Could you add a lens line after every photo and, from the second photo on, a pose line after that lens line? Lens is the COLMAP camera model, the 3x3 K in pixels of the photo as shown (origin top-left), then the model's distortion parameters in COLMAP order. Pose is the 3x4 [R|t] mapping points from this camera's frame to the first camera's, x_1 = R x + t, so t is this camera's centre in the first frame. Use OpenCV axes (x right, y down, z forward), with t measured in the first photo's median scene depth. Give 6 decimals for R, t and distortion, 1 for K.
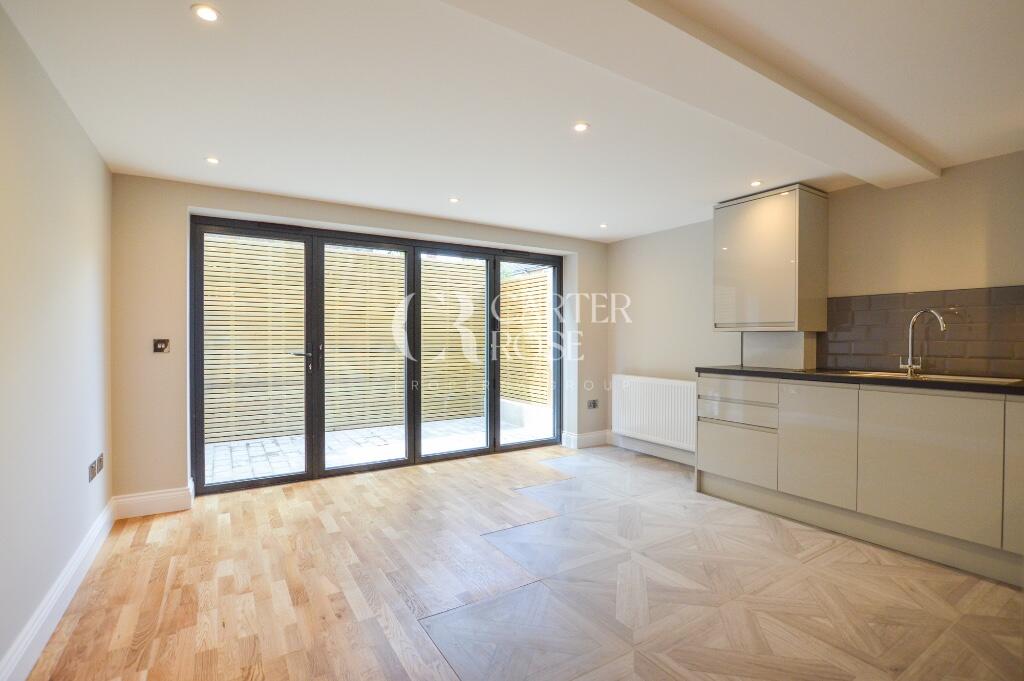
lens RADIAL K [[465.3, 0, 512.0], [0, 465.3, 340.5], [0, 0, 1]] dist [-0.030161, 0.000103]
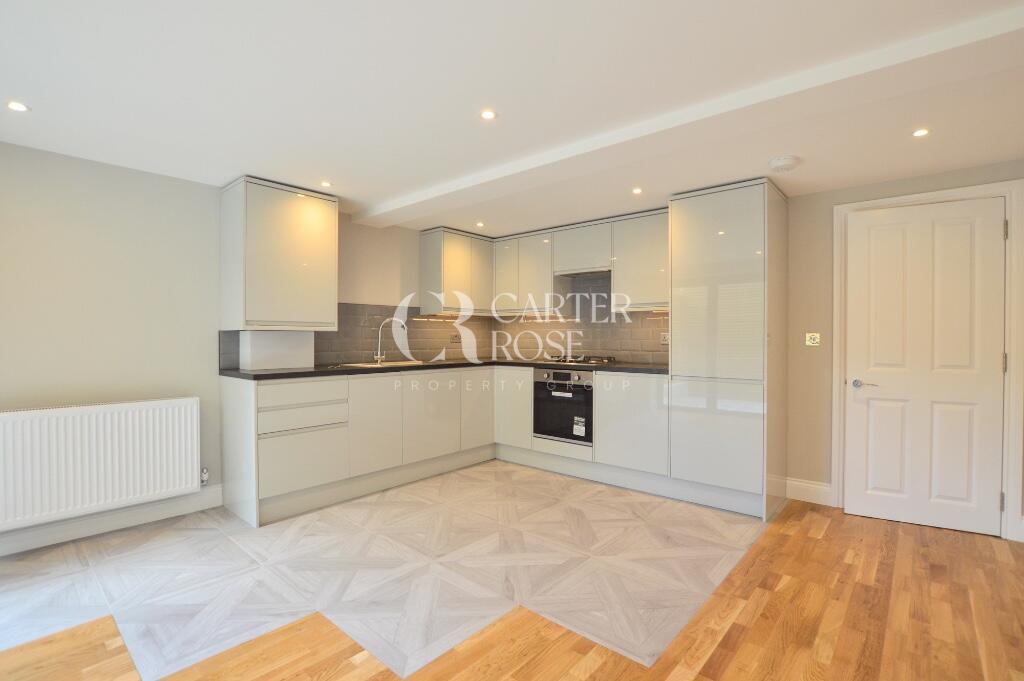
lens RADIAL K [[476.7, 0, 512.0], [0, 476.7, 340.5], [0, 0, 1]] dist [-0.025252, 0.000315]
pose [[-0.279926, -0.005964, 0.960003, -0.676779], [0.008256, 0.999929, 0.008620, -0.004789], [-0.959986, 0.010338, -0.279857, 1.049430]]
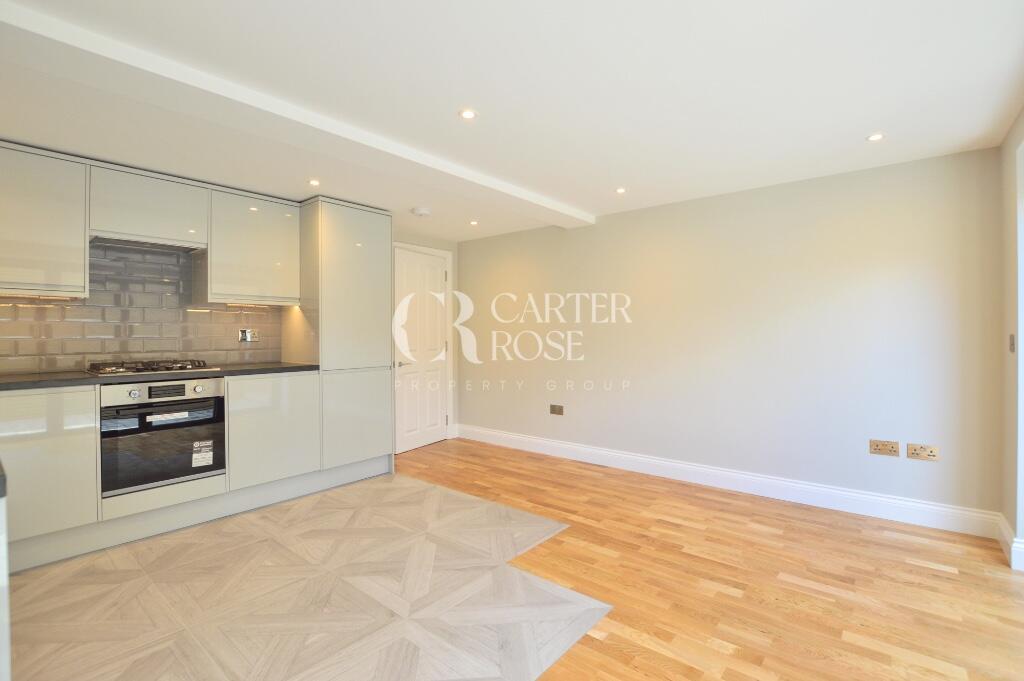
lens RADIAL K [[476.7, 0, 512.0], [0, 476.7, 340.5], [0, 0, 1]] dist [-0.025252, 0.000315]
pose [[-0.949038, 0.006315, -0.315098, 0.316990], [-0.000707, 0.999754, 0.022168, -0.008909], [0.315161, 0.021261, -0.948800, 1.668943]]
